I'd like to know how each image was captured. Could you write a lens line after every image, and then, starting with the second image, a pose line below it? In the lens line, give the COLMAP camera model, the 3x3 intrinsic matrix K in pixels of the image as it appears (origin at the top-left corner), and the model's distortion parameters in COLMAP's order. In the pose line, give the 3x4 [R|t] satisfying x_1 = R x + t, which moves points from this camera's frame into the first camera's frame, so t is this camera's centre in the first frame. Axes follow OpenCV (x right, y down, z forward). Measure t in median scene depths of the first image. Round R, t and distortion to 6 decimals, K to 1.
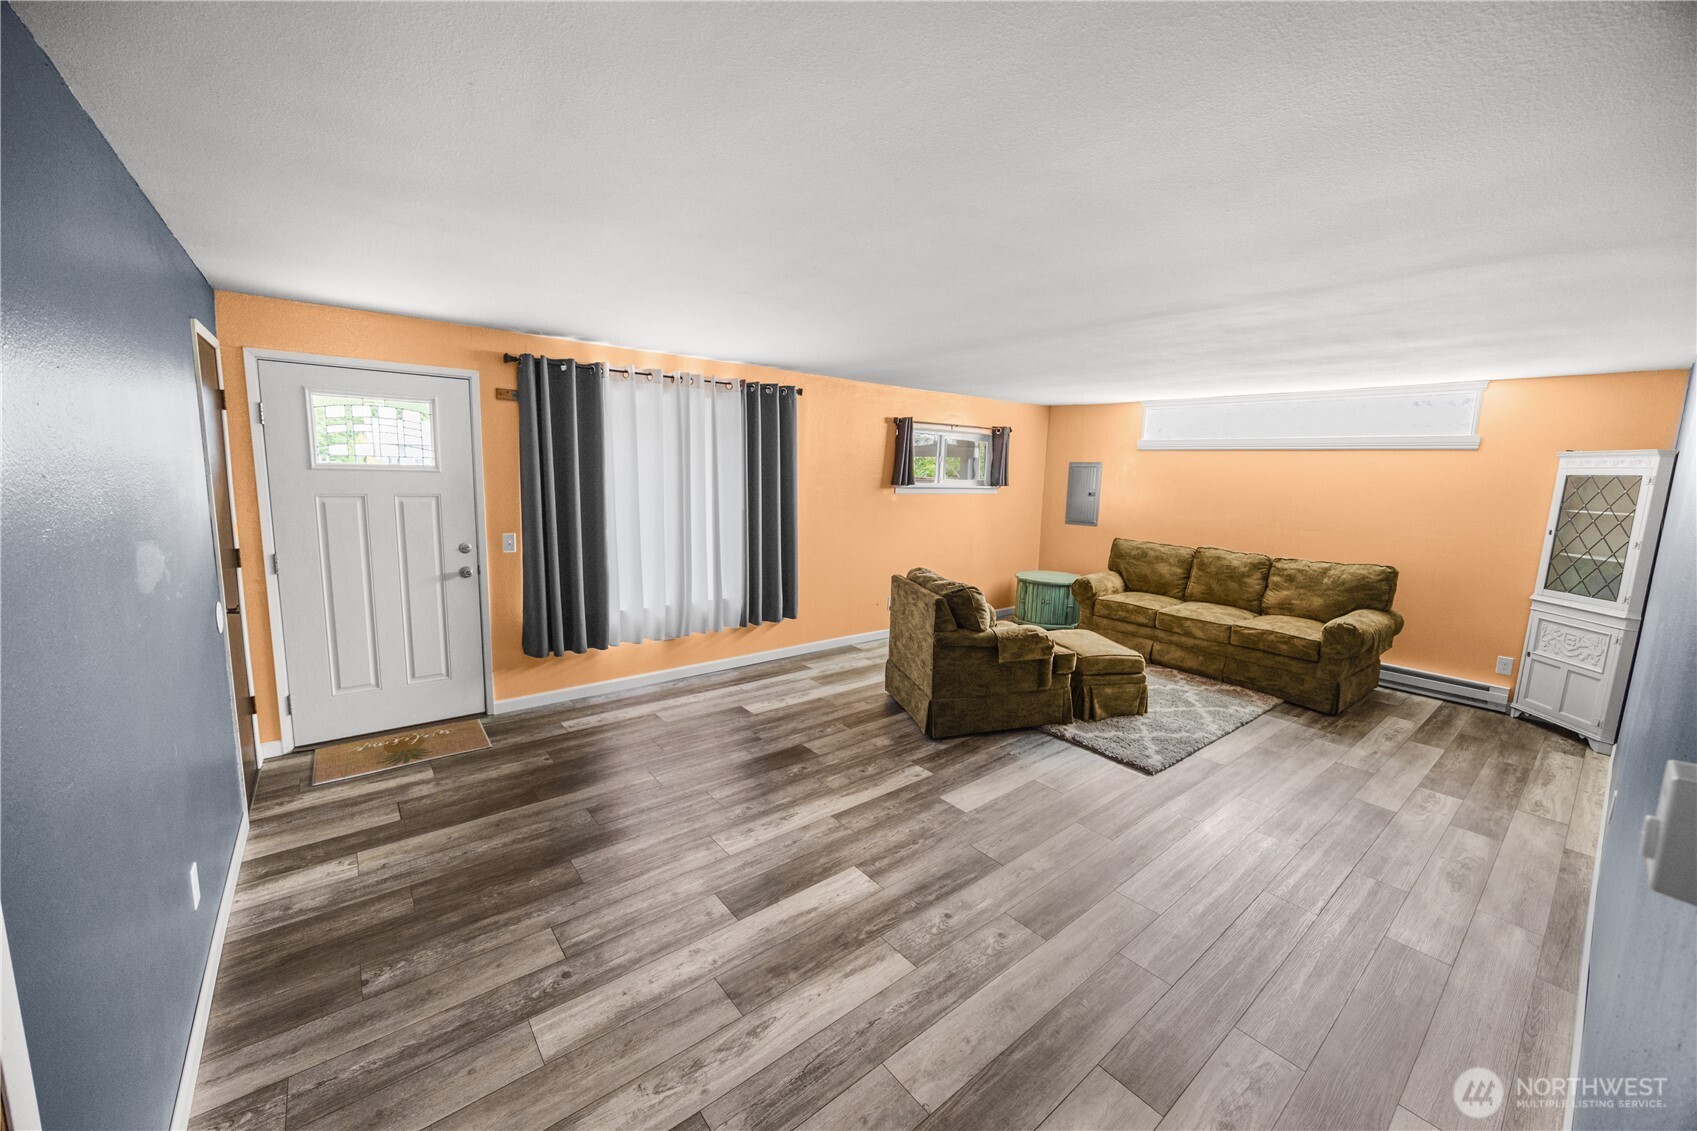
lens RADIAL K [[636.7, 0, 854.0], [0, 636.7, 569.2], [0, 0, 1]] dist [-0.002589, 0.000148]
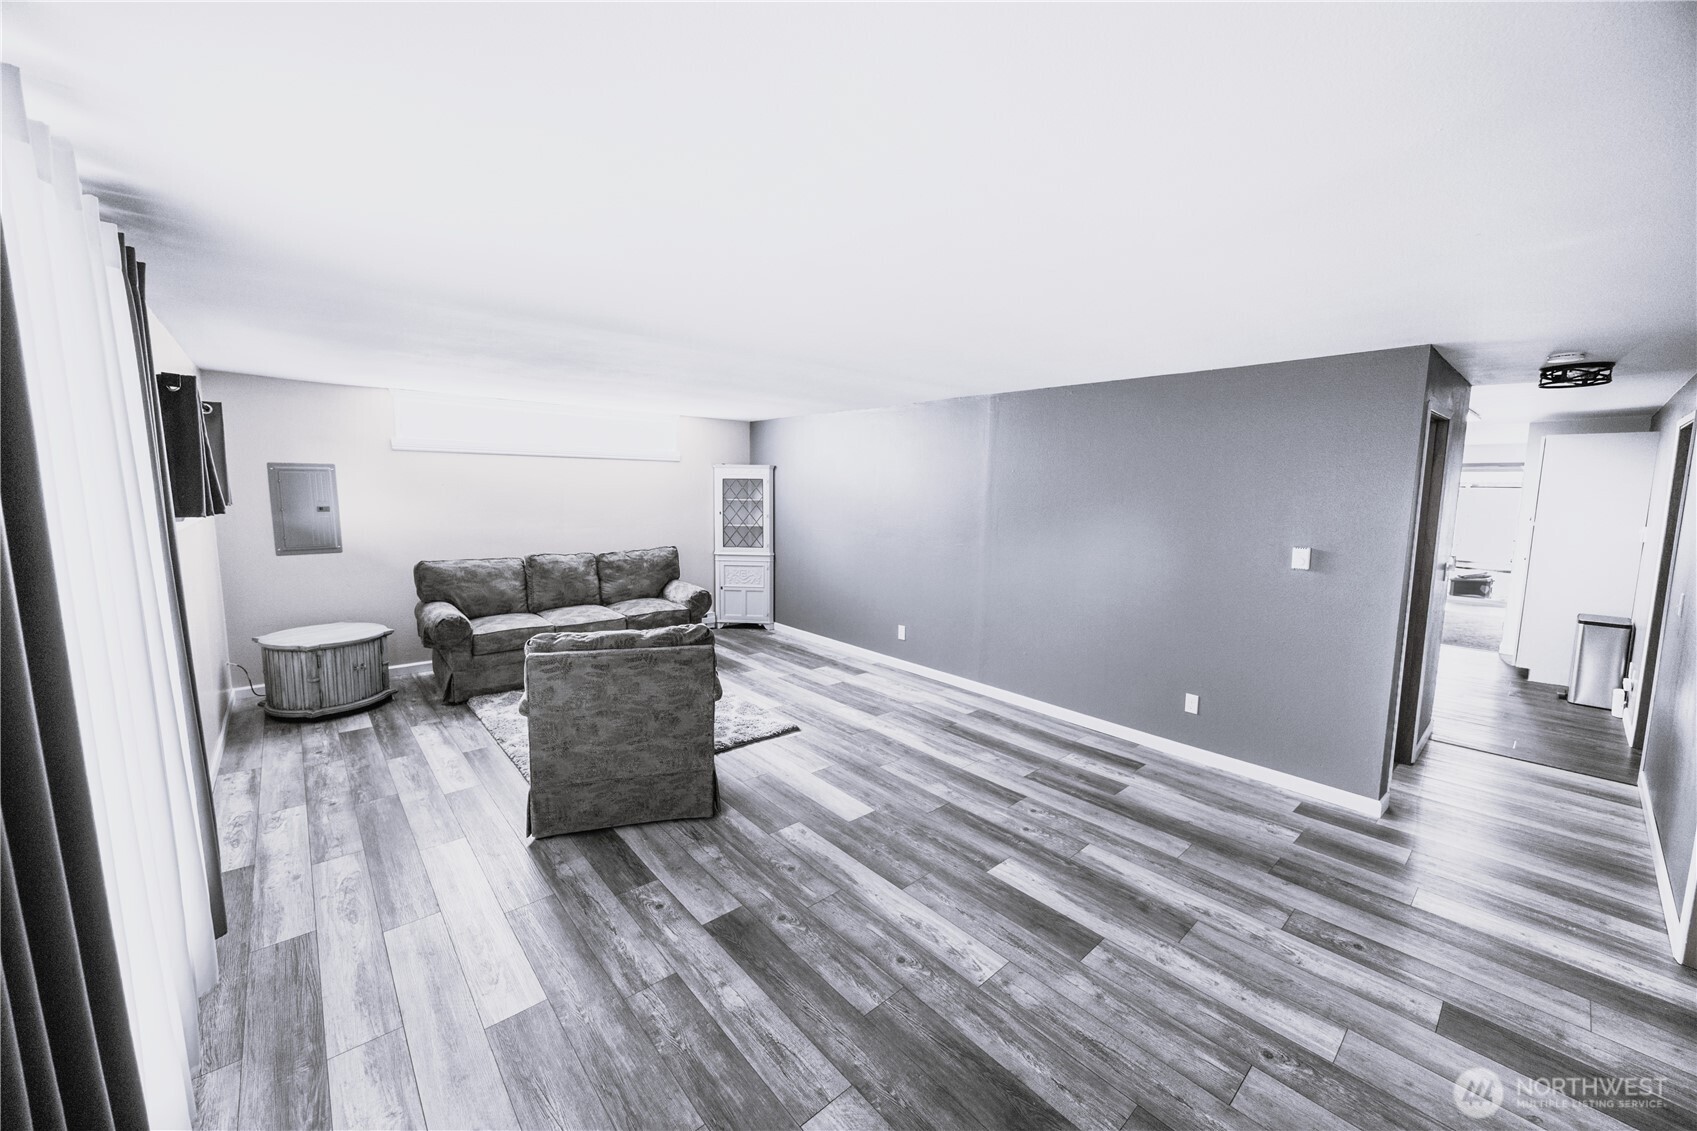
lens RADIAL K [[636.7, 0, 854.0], [0, 636.7, 569.2], [0, 0, 1]] dist [-0.002589, 0.000148]
pose [[-0.039376, -0.157976, 0.986658, -0.699537], [0.141317, 0.976618, 0.162008, -0.163331], [-0.989181, 0.145810, -0.016131, 0.857734]]
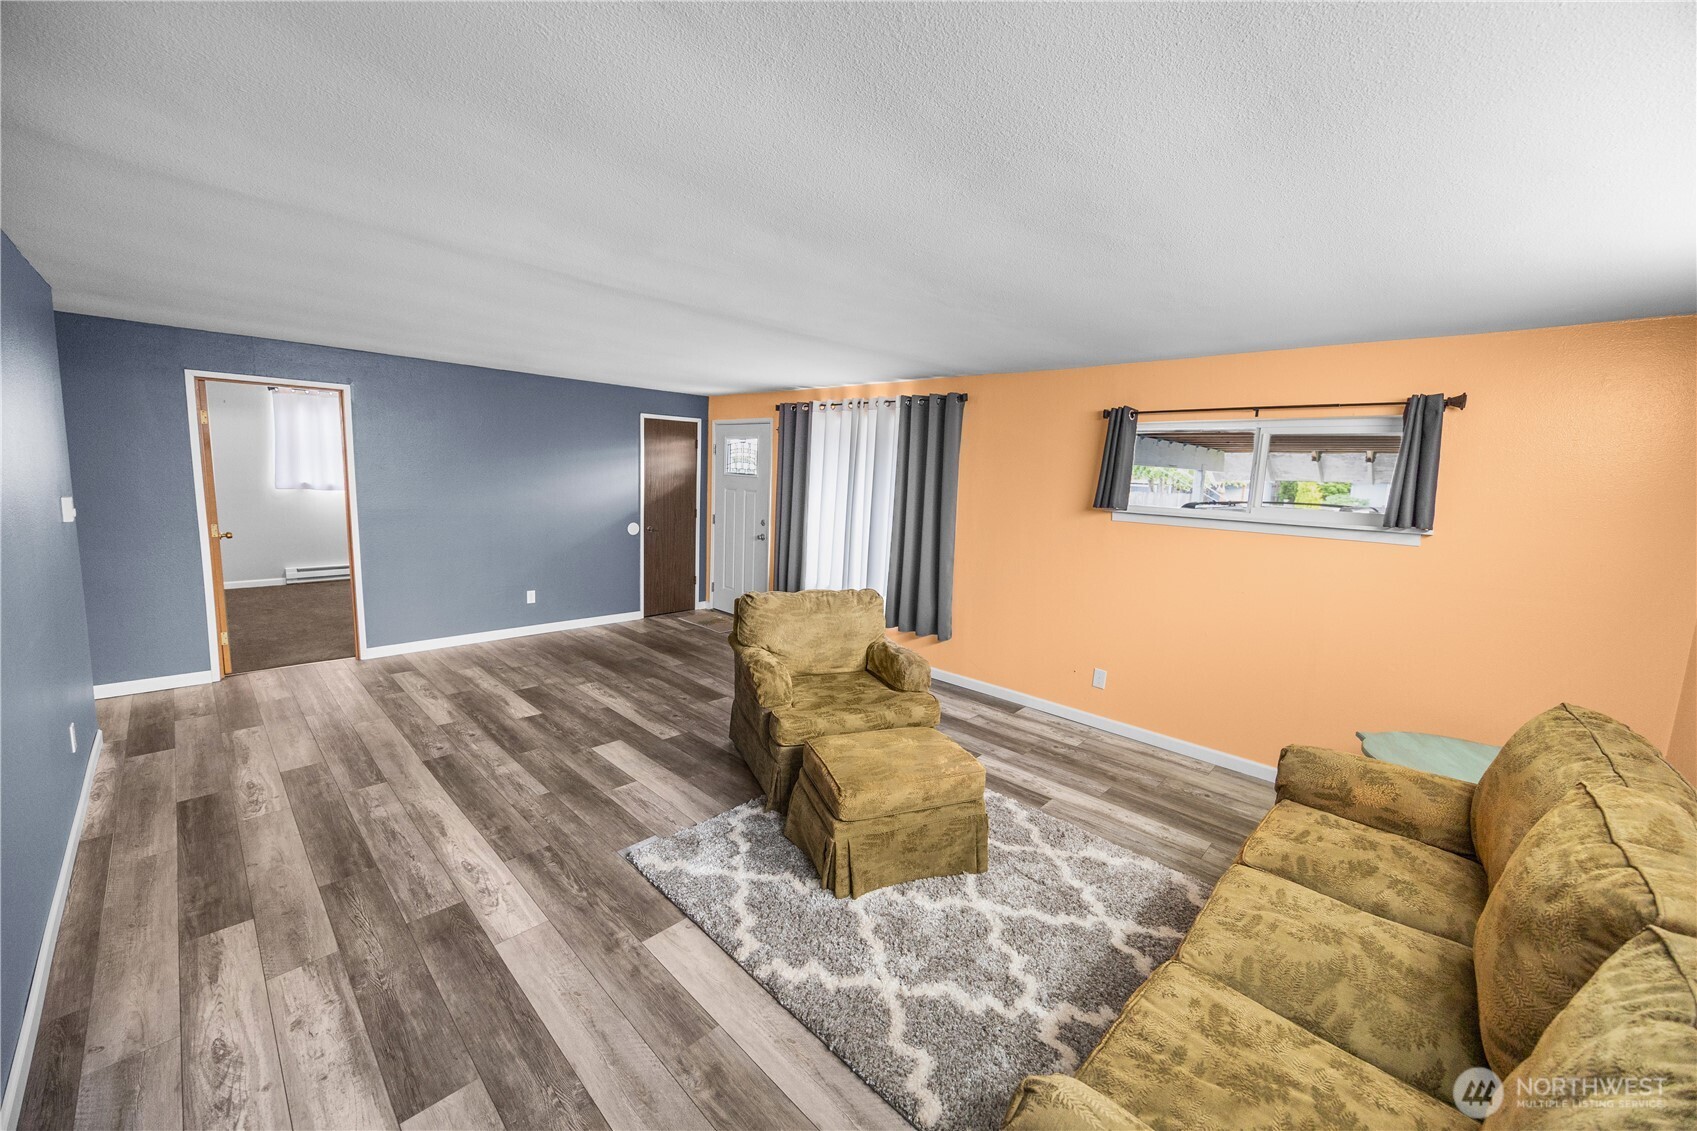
lens RADIAL K [[645.6, 0, 848.5], [0, 645.6, 565.5], [0, 0, 1]] dist [-0.002595, -0.000127]
pose [[0.119370, 0.118633, -0.985737, 1.193498], [-0.192579, 0.976747, 0.094230, -0.135630], [0.973994, 0.178584, 0.139440, 1.070294]]
